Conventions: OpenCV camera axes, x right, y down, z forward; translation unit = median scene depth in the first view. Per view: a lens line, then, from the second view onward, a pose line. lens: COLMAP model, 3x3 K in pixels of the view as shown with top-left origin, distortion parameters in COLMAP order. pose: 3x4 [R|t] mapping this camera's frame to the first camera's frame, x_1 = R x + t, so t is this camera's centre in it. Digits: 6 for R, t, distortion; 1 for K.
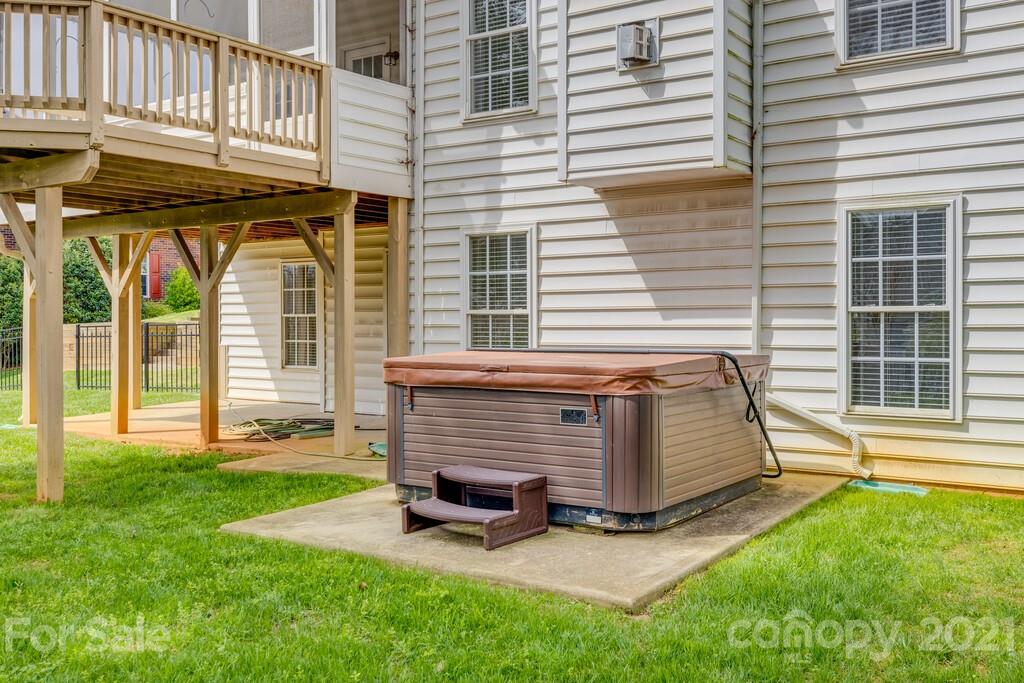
lens RADIAL K [[994.2, 0, 512.0], [0, 994.2, 341.5], [0, 0, 1]] dist [-0.007285, -0.003015]
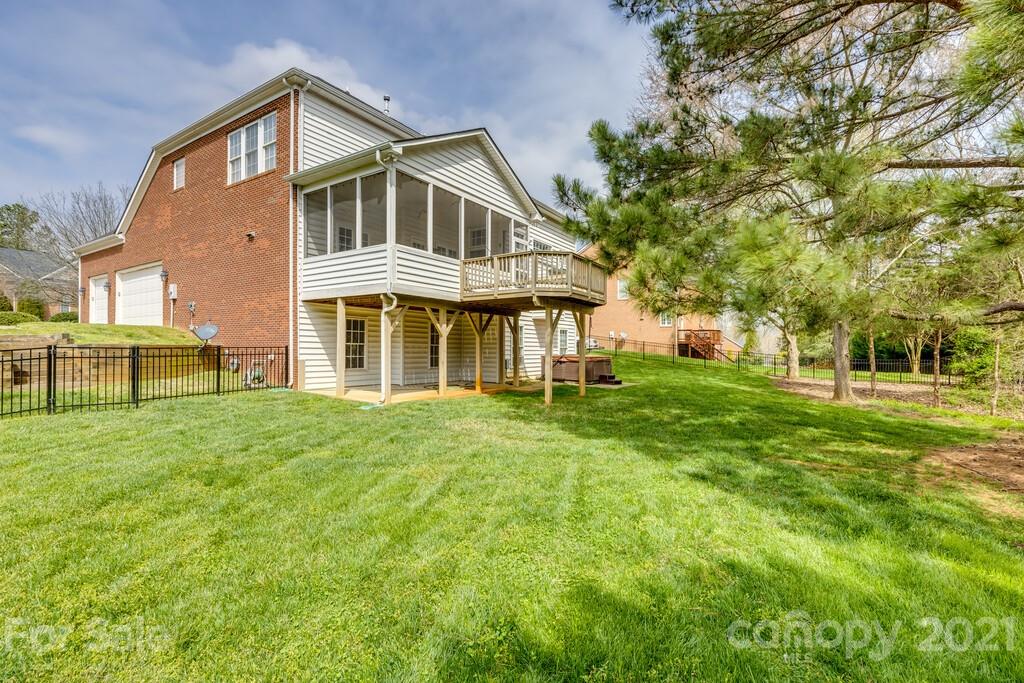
lens RADIAL K [[456.2, 0, 512.8], [0, 456.2, 337.4], [0, 0, 1]] dist [-0.002788, -0.000191]
pose [[-0.044870, 0.025601, 0.998665, -1.858139], [0.018906, 0.999514, -0.024774, -0.014203], [-0.998814, 0.017769, -0.045332, 1.110082]]
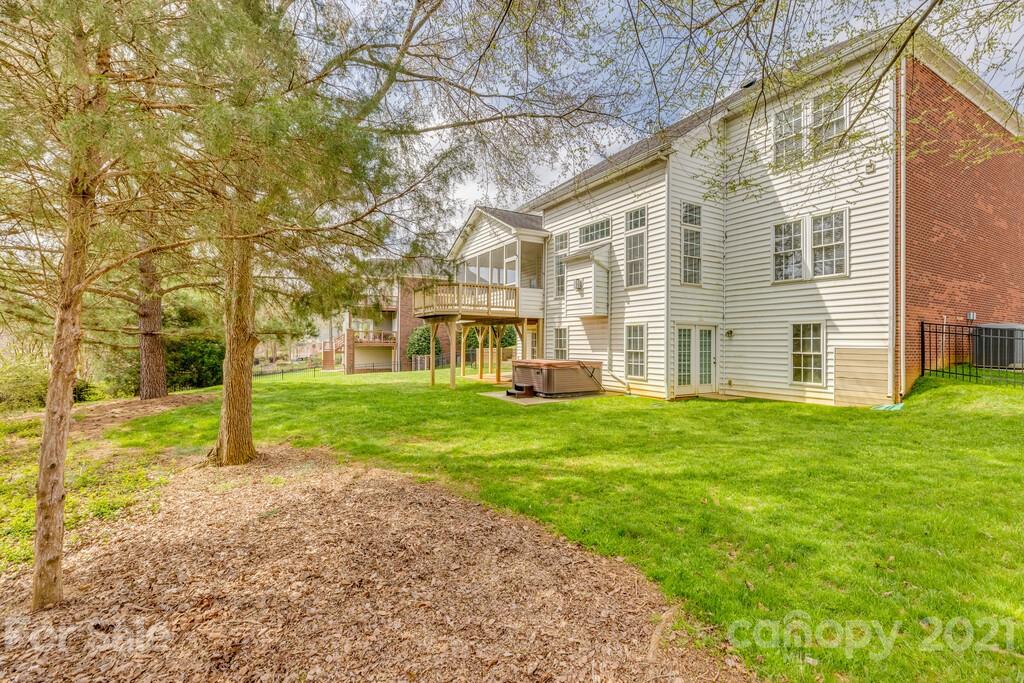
lens RADIAL K [[456.2, 0, 512.8], [0, 456.2, 337.4], [0, 0, 1]] dist [-0.002788, -0.000191]
pose [[0.909939, 0.003882, -0.414723, 0.643417], [-0.019035, 0.999293, -0.032413, -0.016523], [0.414304, 0.037388, 0.909370, -0.783541]]
